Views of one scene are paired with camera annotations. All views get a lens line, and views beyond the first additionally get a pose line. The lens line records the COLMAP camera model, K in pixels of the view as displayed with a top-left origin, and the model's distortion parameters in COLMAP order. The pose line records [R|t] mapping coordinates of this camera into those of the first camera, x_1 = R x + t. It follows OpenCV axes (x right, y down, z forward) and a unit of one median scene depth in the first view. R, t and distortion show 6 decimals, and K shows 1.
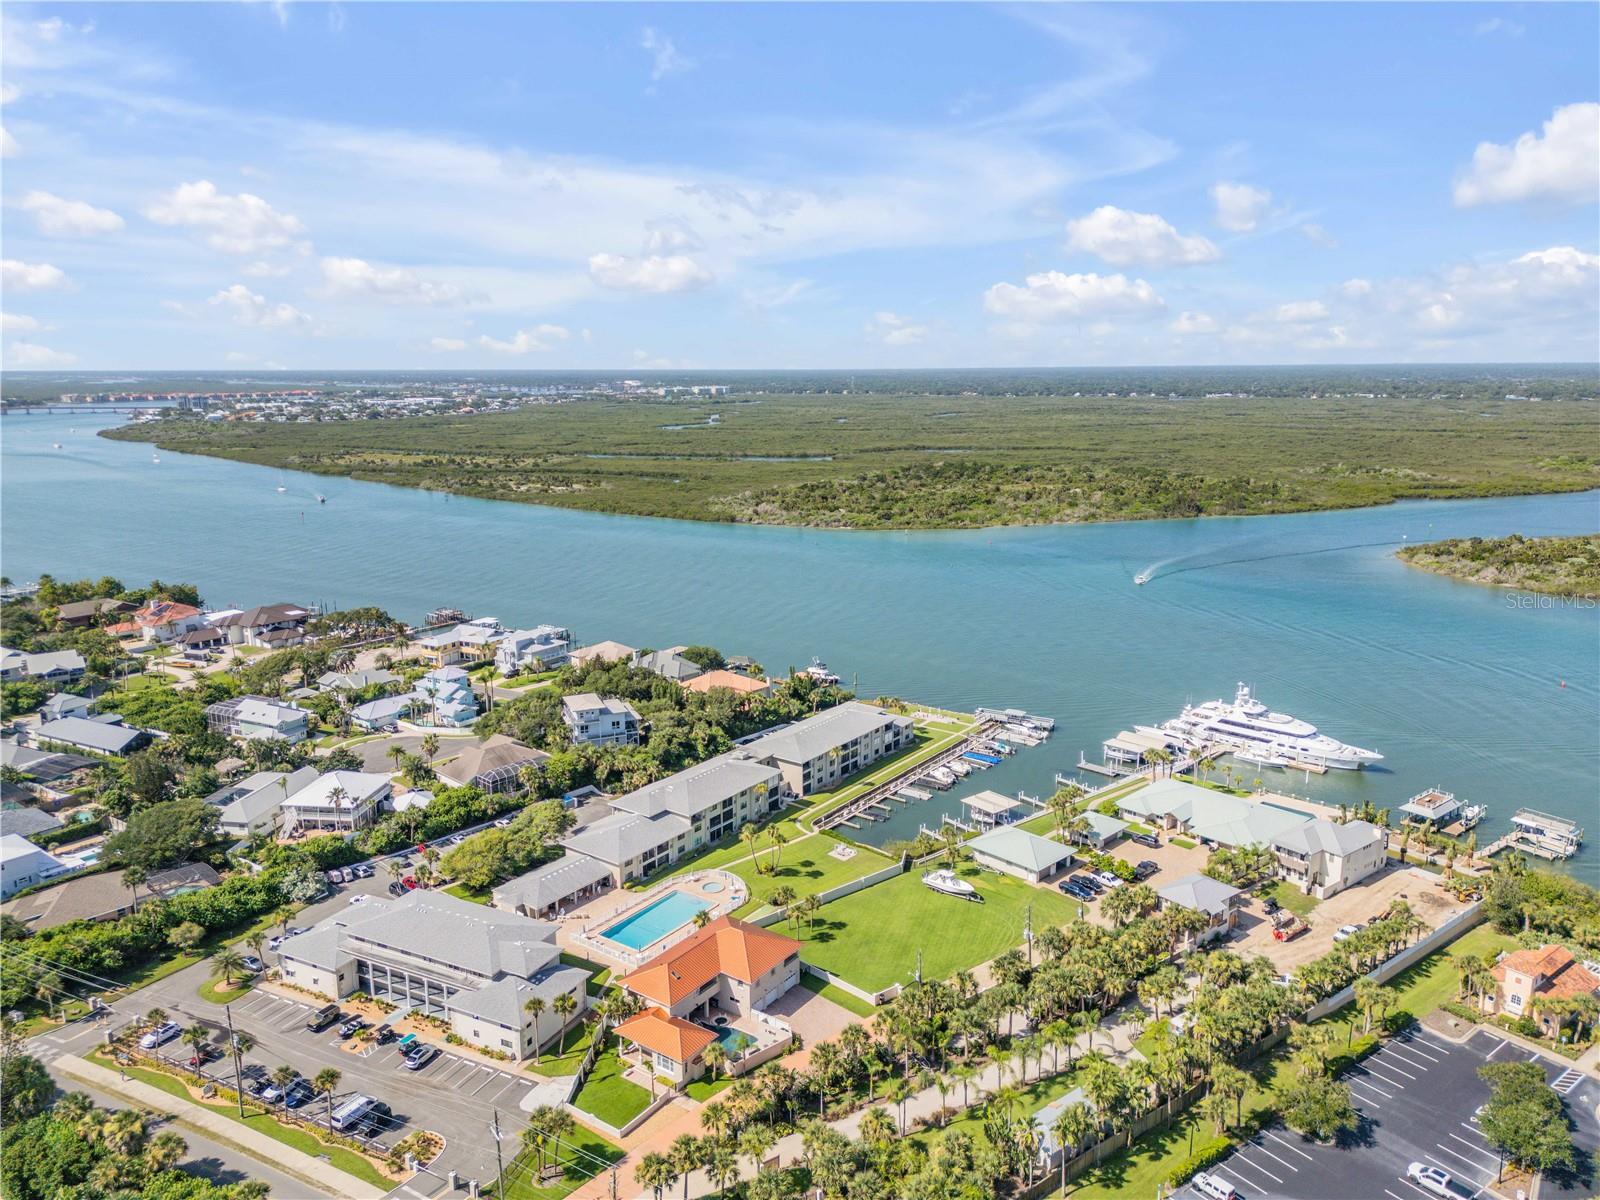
lens RADIAL K [[1115.8, 0, 800.0], [0, 1115.8, 600.0], [0, 0, 1]] dist [0.139466, -0.201014]
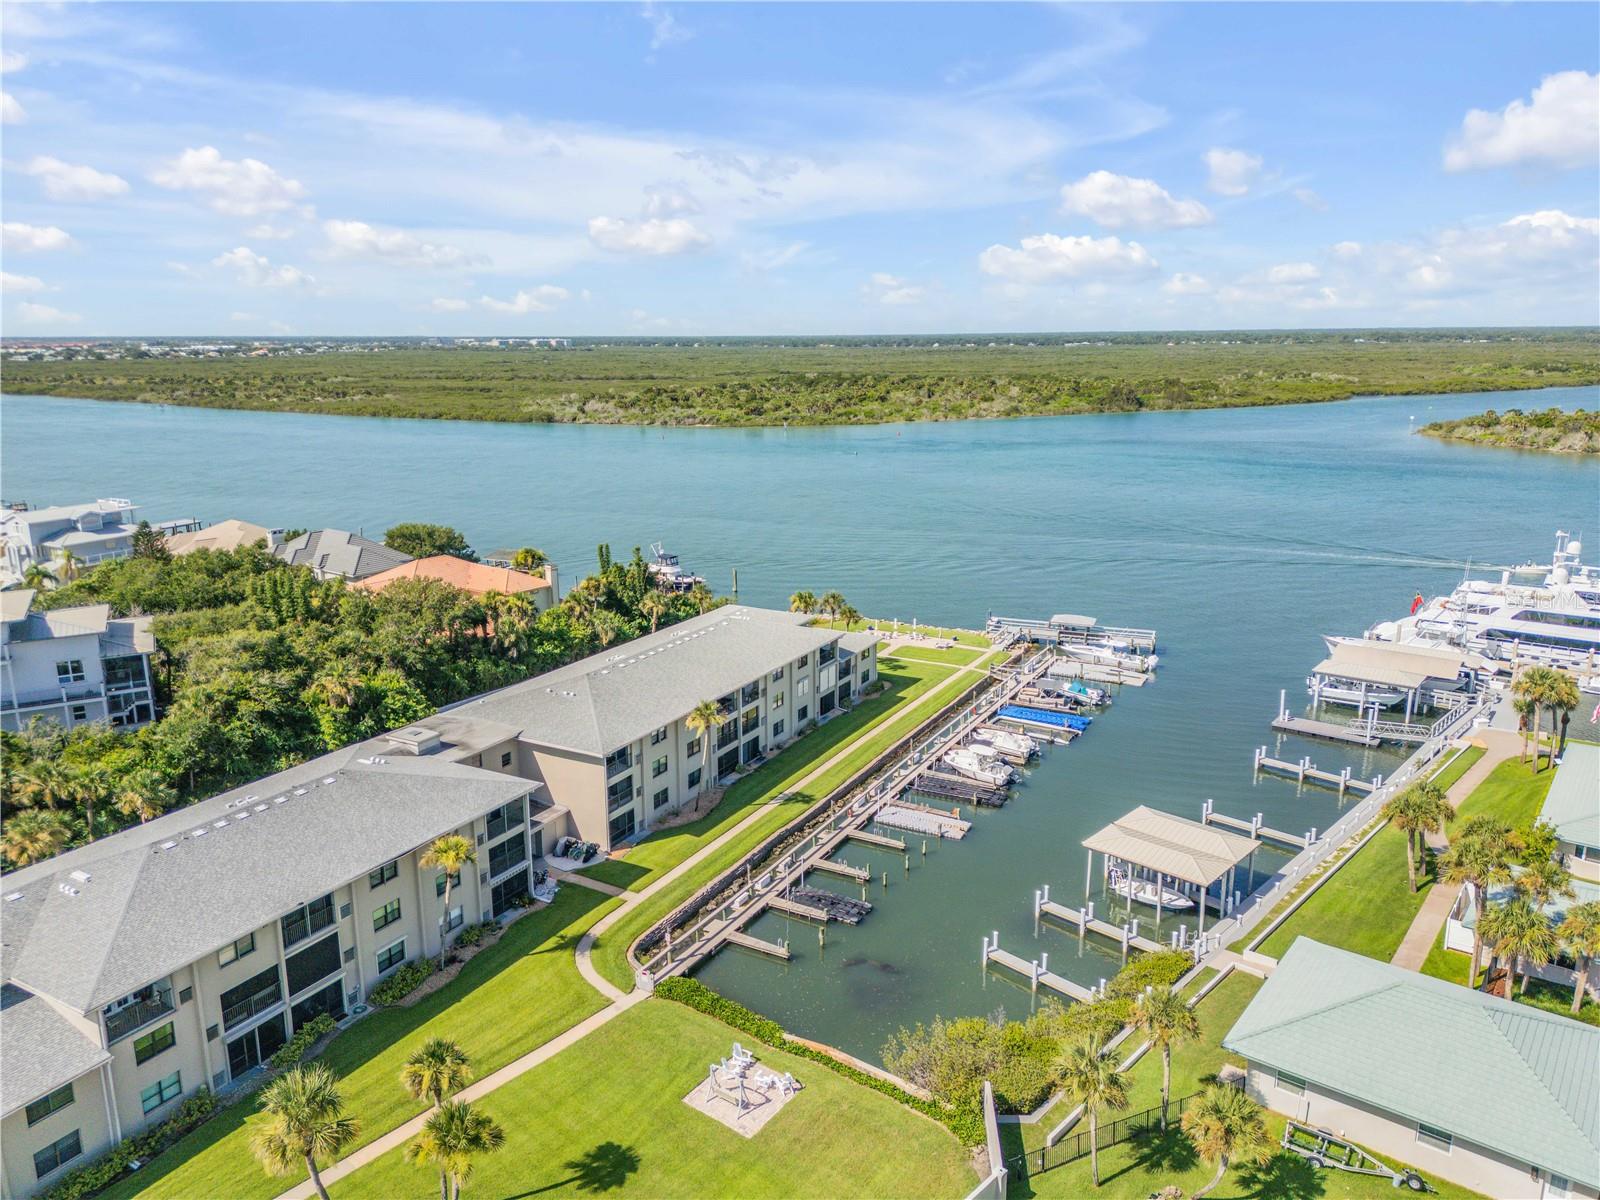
lens RADIAL K [[1118.2, 0, 797.5], [0, 1118.2, 603.7], [0, 0, 1]] dist [0.096282, -0.100548]
pose [[0.991861, -0.031421, 0.123383, 0.017726], [0.027862, 0.999147, 0.030470, 0.083628], [-0.124236, -0.026784, 0.991891, 0.601171]]
